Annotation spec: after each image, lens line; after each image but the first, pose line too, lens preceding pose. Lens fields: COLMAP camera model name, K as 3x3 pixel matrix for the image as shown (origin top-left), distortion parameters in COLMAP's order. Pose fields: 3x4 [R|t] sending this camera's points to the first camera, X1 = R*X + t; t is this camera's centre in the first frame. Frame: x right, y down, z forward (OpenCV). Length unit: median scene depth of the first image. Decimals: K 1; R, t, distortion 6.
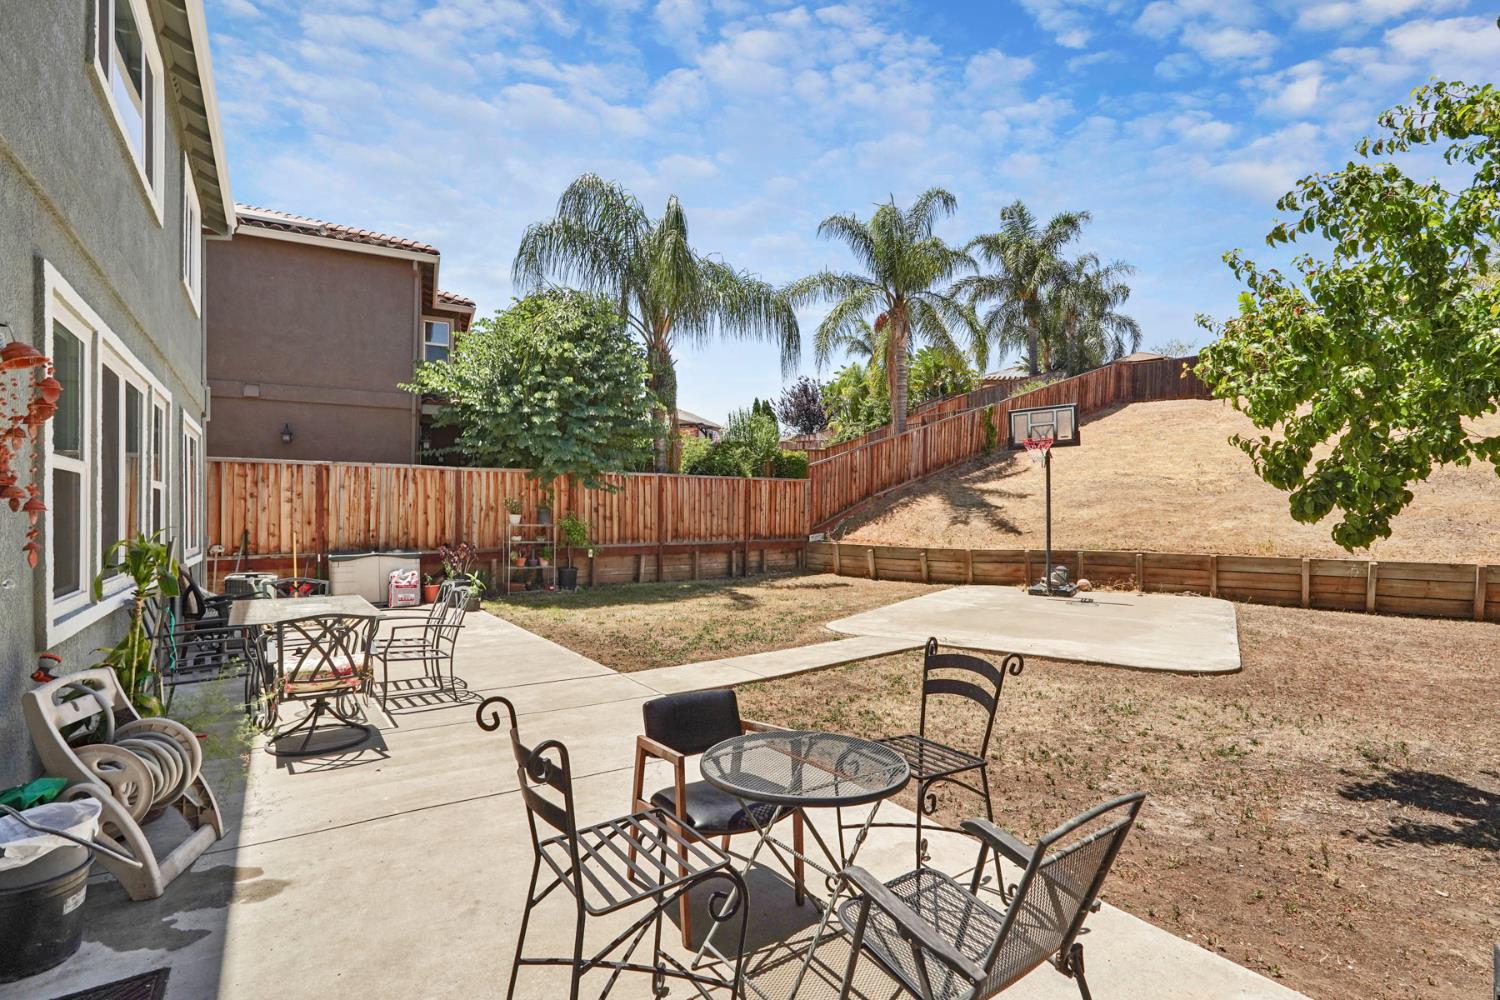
lens RADIAL K [[671.9, 0, 750.7], [0, 671.9, 515.2], [0, 0, 1]] dist [-0.003510, 0.000811]
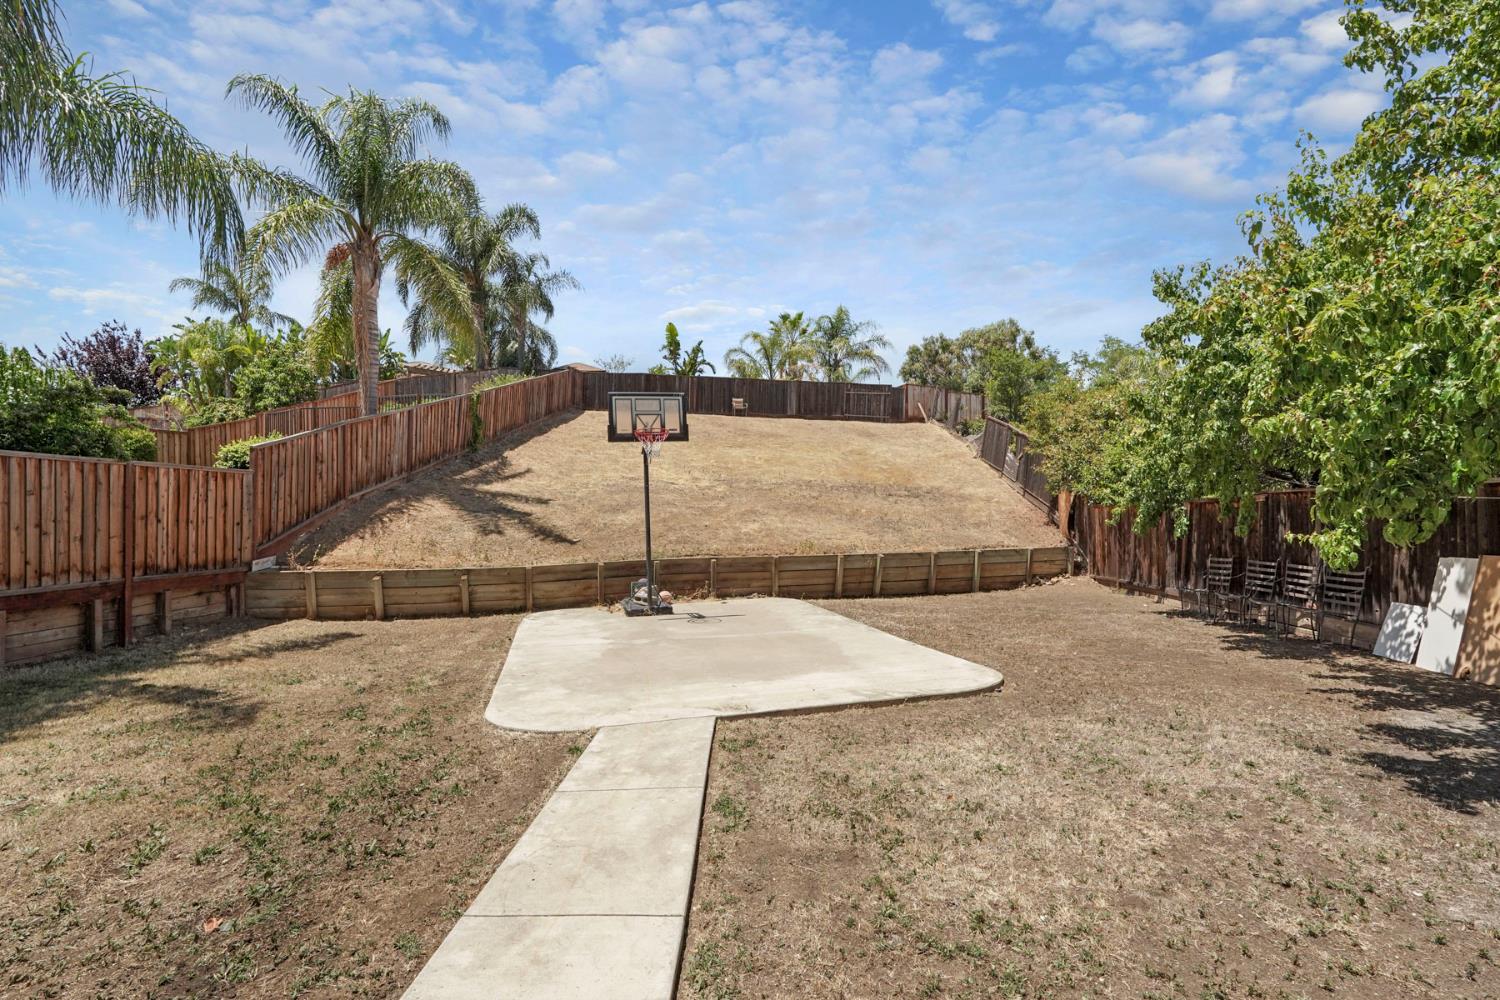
lens RADIAL K [[671.9, 0, 750.7], [0, 671.9, 515.2], [0, 0, 1]] dist [-0.003510, 0.000811]
pose [[0.633674, -0.010635, 0.773527, -0.102098], [0.020187, 0.999792, -0.002792, -0.001289], [-0.773337, 0.017384, 0.633757, 0.270386]]
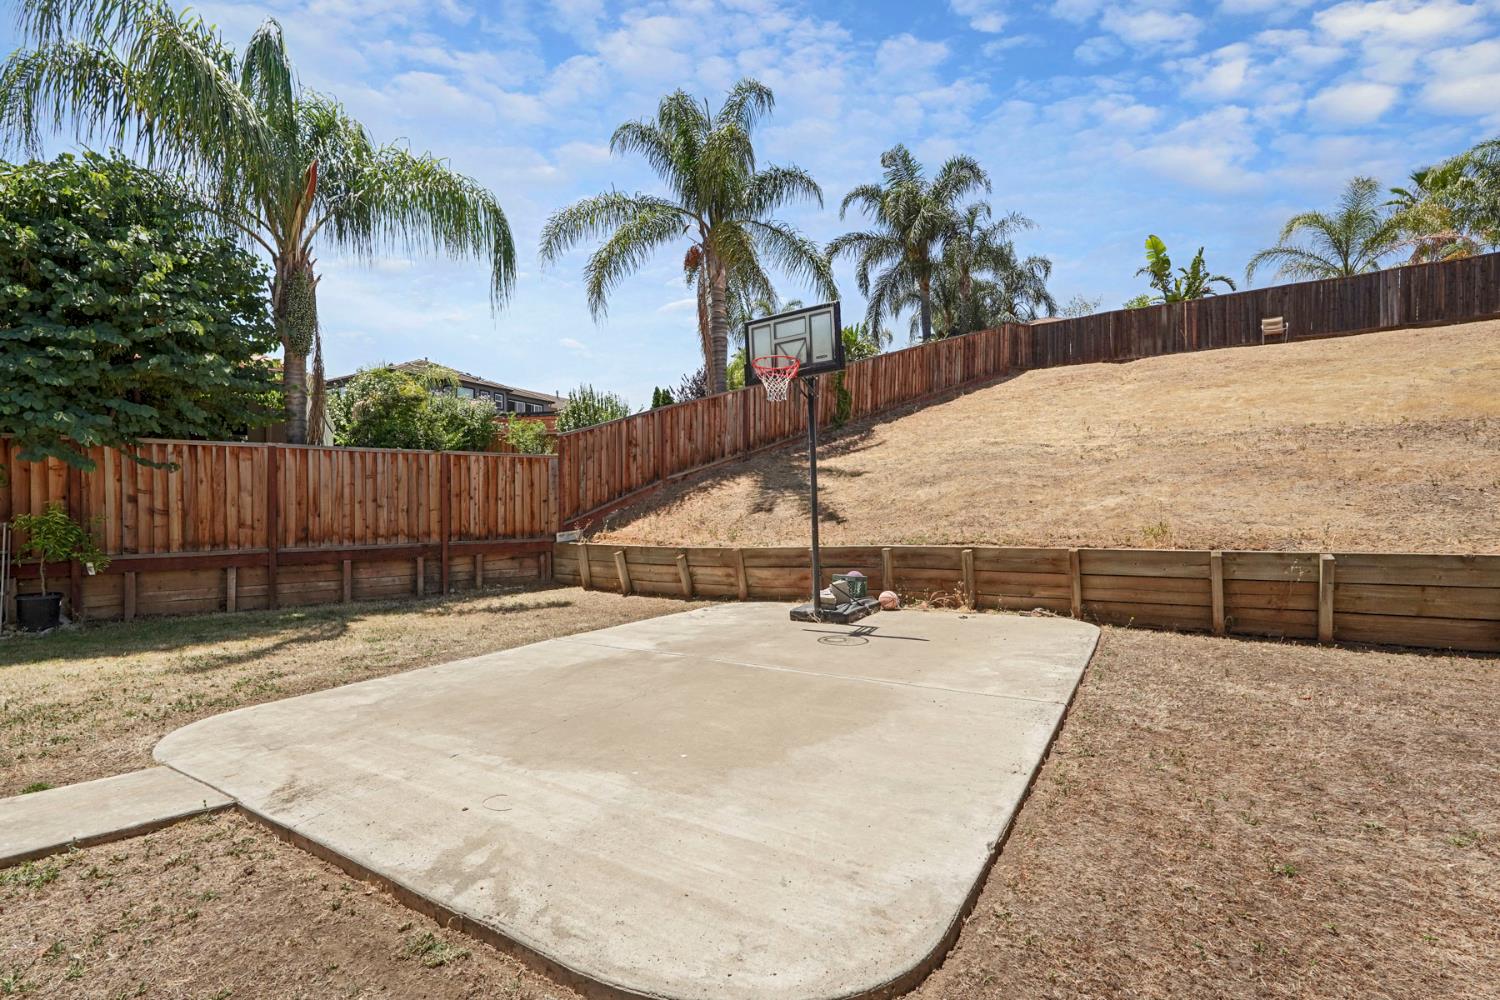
lens RADIAL K [[663.9, 0, 739.0], [0, 663.9, 498.3], [0, 0, 1]] dist [-0.009474, 0.000329]
pose [[0.998967, -0.019834, 0.040883, 0.265032], [0.020994, 0.999383, -0.028150, 0.017608], [-0.040299, 0.028979, 0.998767, 0.299133]]
